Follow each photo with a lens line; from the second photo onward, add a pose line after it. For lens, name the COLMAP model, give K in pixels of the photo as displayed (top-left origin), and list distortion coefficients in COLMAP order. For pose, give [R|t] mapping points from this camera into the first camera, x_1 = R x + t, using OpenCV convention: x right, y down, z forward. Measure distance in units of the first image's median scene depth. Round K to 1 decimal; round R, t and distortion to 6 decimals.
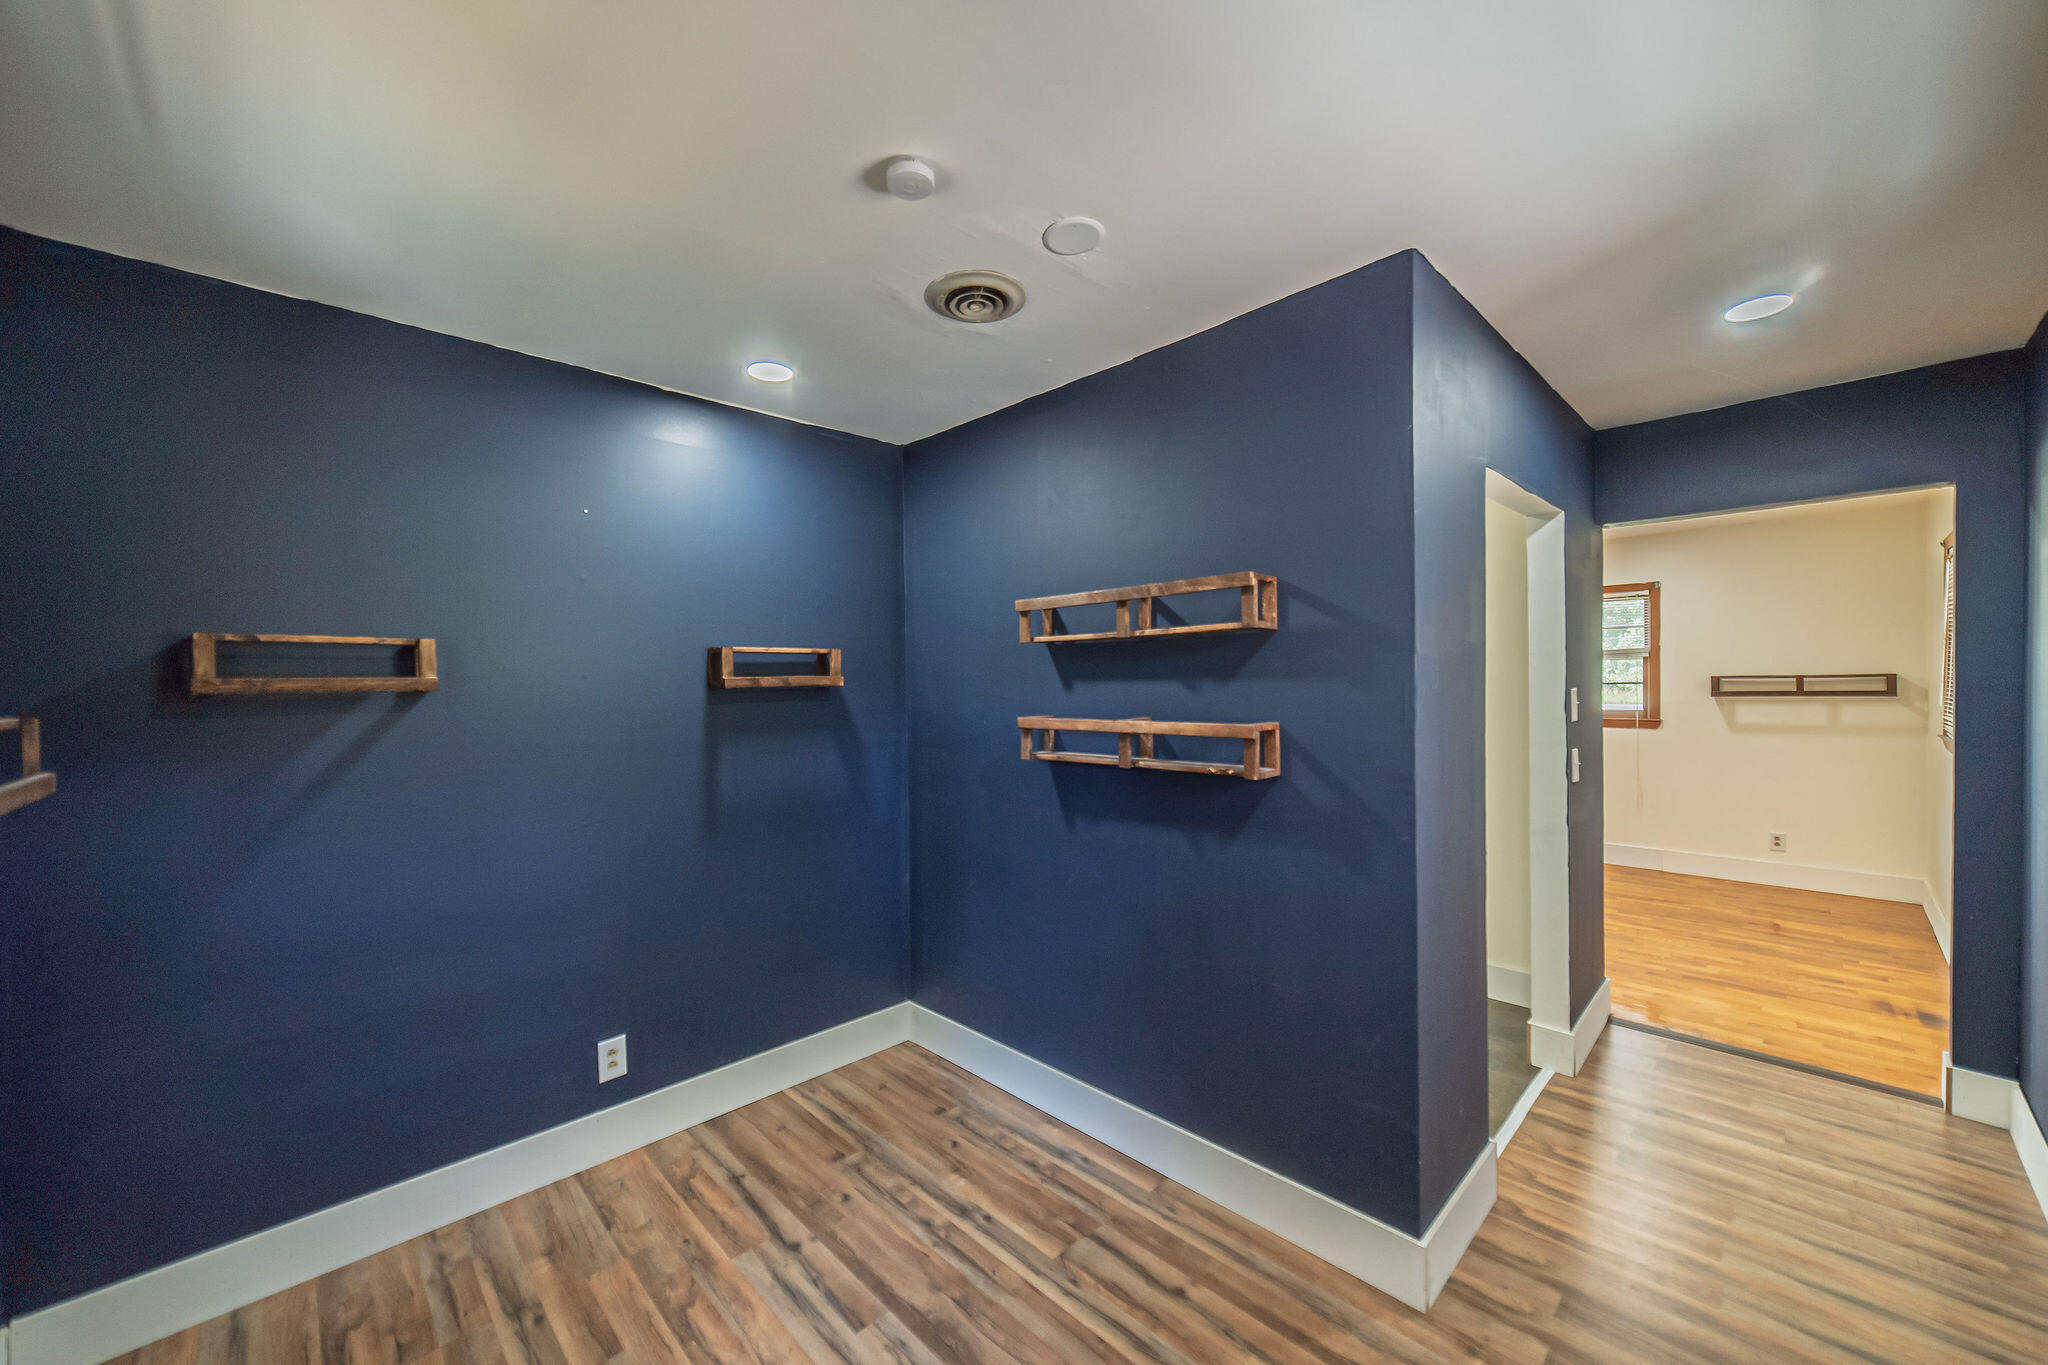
lens RADIAL K [[794.3, 0, 1025.0], [0, 794.3, 690.9], [0, 0, 1]] dist [0.000741, -0.000114]
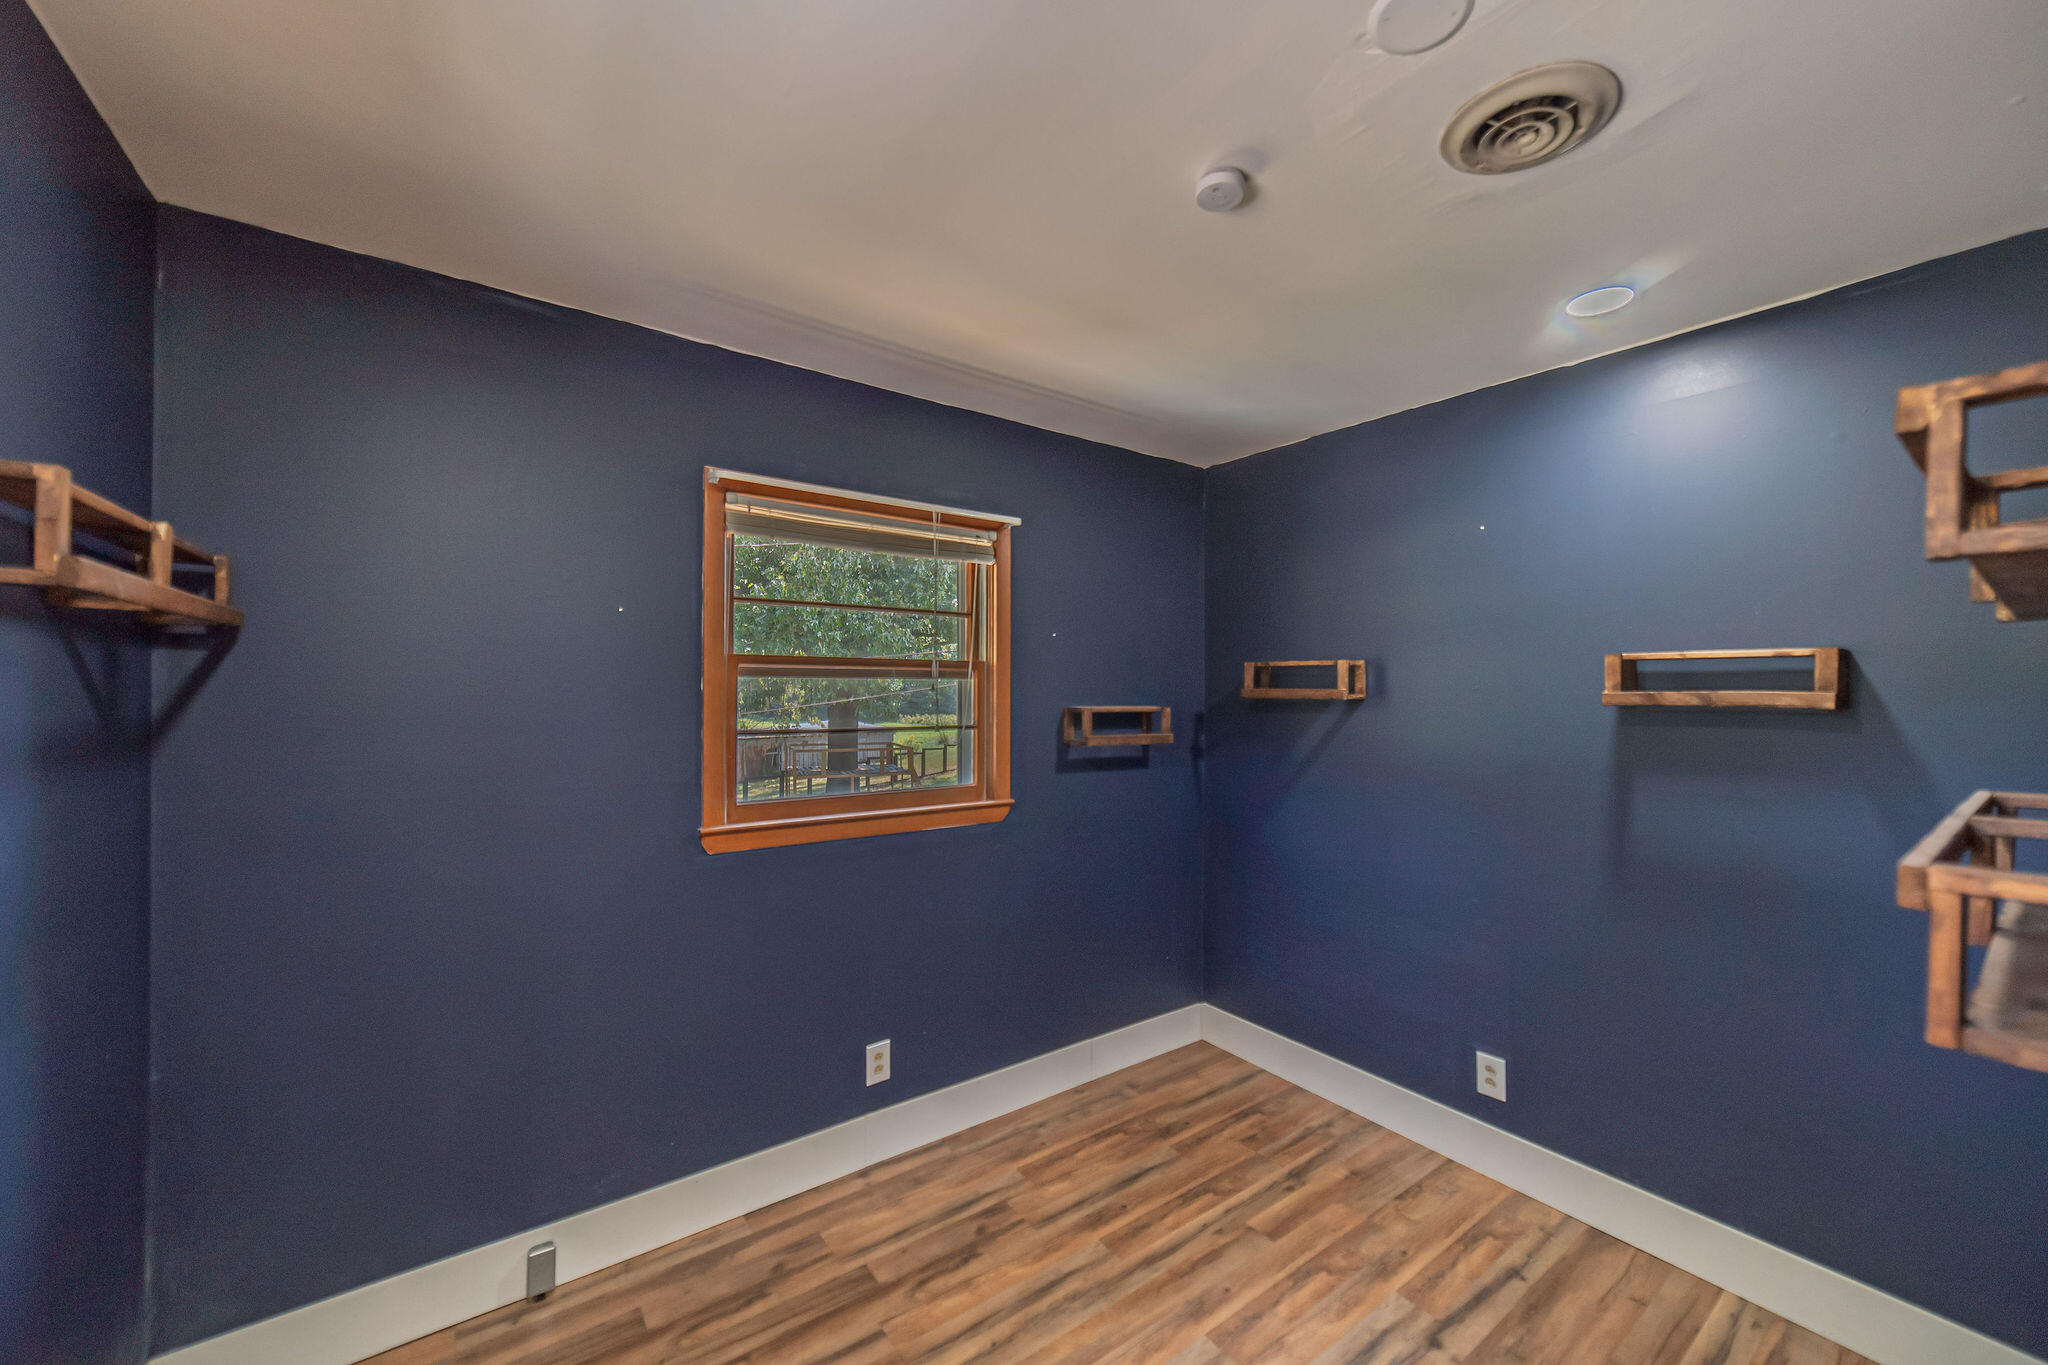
lens RADIAL K [[794.3, 0, 1024.5], [0, 794.3, 683.3], [0, 0, 1]] dist [0.000741, -0.000114]
pose [[-0.162900, 0.003301, -0.986637, 0.664530], [-0.016976, 0.999837, 0.006148, -0.026558], [0.986497, 0.017751, -0.162817, 0.703044]]
